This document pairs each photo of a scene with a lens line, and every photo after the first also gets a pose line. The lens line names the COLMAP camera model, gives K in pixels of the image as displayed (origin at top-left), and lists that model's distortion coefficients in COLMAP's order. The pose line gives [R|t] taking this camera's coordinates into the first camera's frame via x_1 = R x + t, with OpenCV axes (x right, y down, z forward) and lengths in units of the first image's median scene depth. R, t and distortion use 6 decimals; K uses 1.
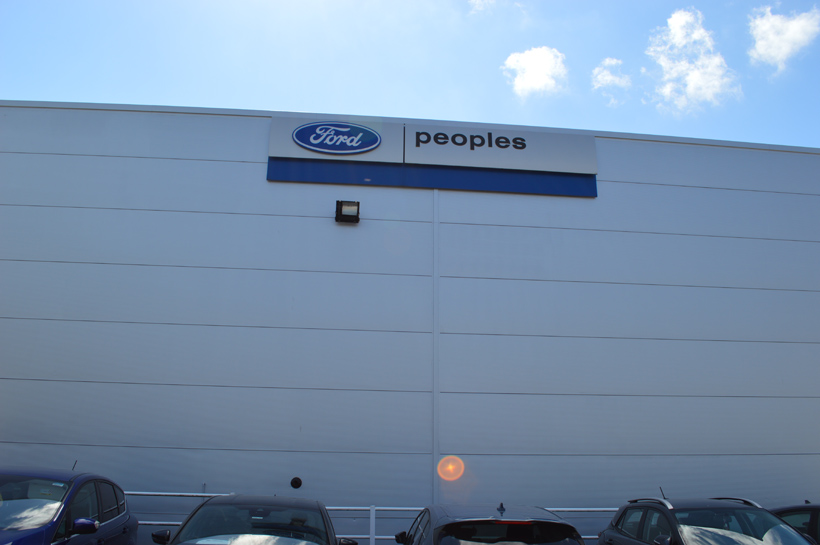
lens RADIAL K [[675.6, 0, 408.9], [0, 675.6, 282.9], [0, 0, 1]] dist [-0.078964, 0.008720]
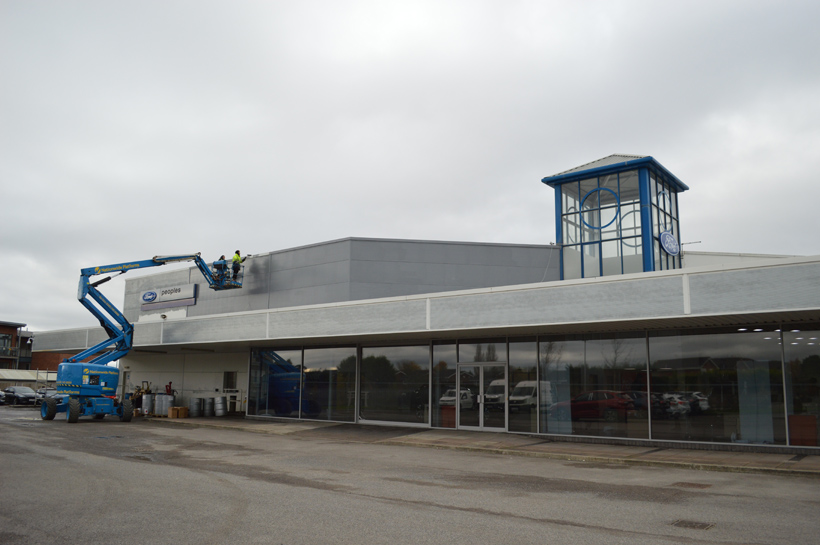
lens RADIAL K [[675.6, 0, 408.9], [0, 675.6, 282.9], [0, 0, 1]] dist [-0.078964, 0.008720]
pose [[0.704405, -0.117174, -0.700060, 3.153694], [0.176919, 0.984136, 0.013296, -0.095249], [0.687396, -0.133220, 0.713960, -0.494070]]
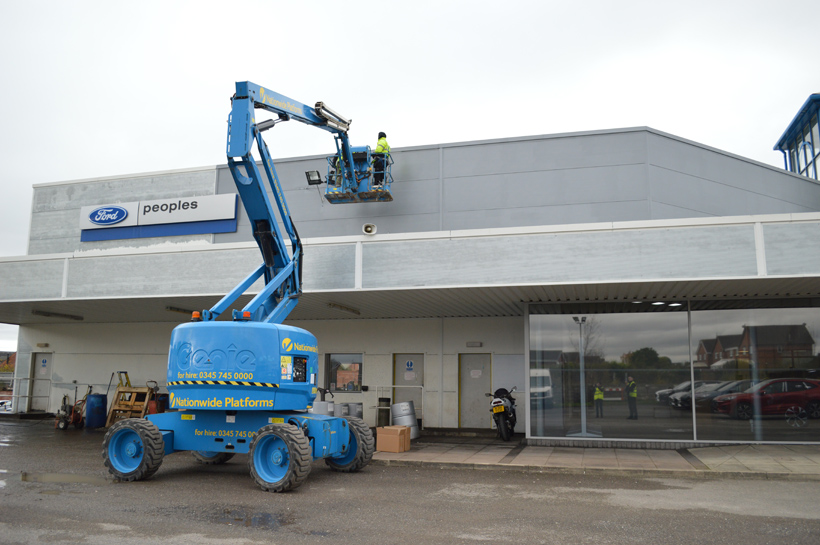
lens RADIAL K [[675.6, 0, 408.9], [0, 675.6, 282.9], [0, 0, 1]] dist [-0.078964, 0.008720]
pose [[0.927798, -0.062960, -0.367732, 1.306086], [0.099039, 0.991858, 0.080061, -0.094945], [0.359698, -0.110700, 0.926479, -0.410163]]
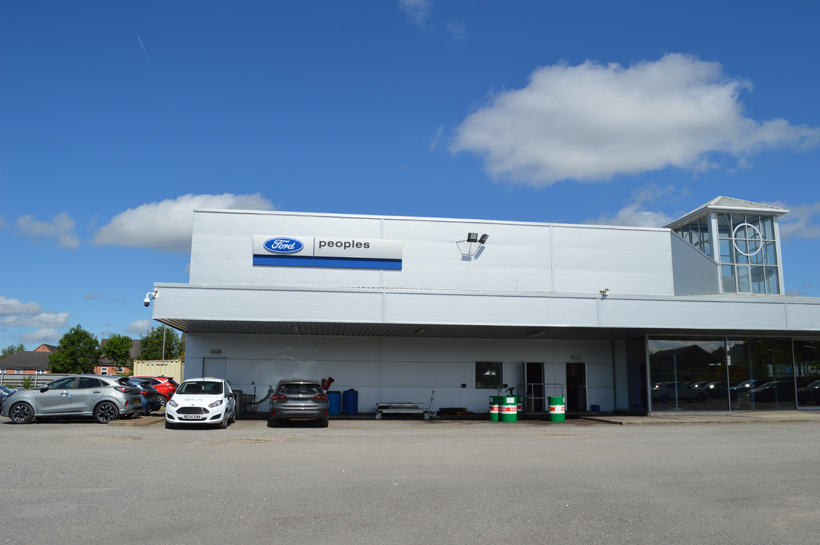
lens RADIAL K [[675.6, 0, 408.9], [0, 675.6, 282.9], [0, 0, 1]] dist [-0.078964, 0.008720]
pose [[0.998972, -0.004381, 0.045127, 0.205680], [0.000046, 0.995418, 0.095621, -0.301886], [-0.045340, -0.095521, 0.994394, -1.247490]]
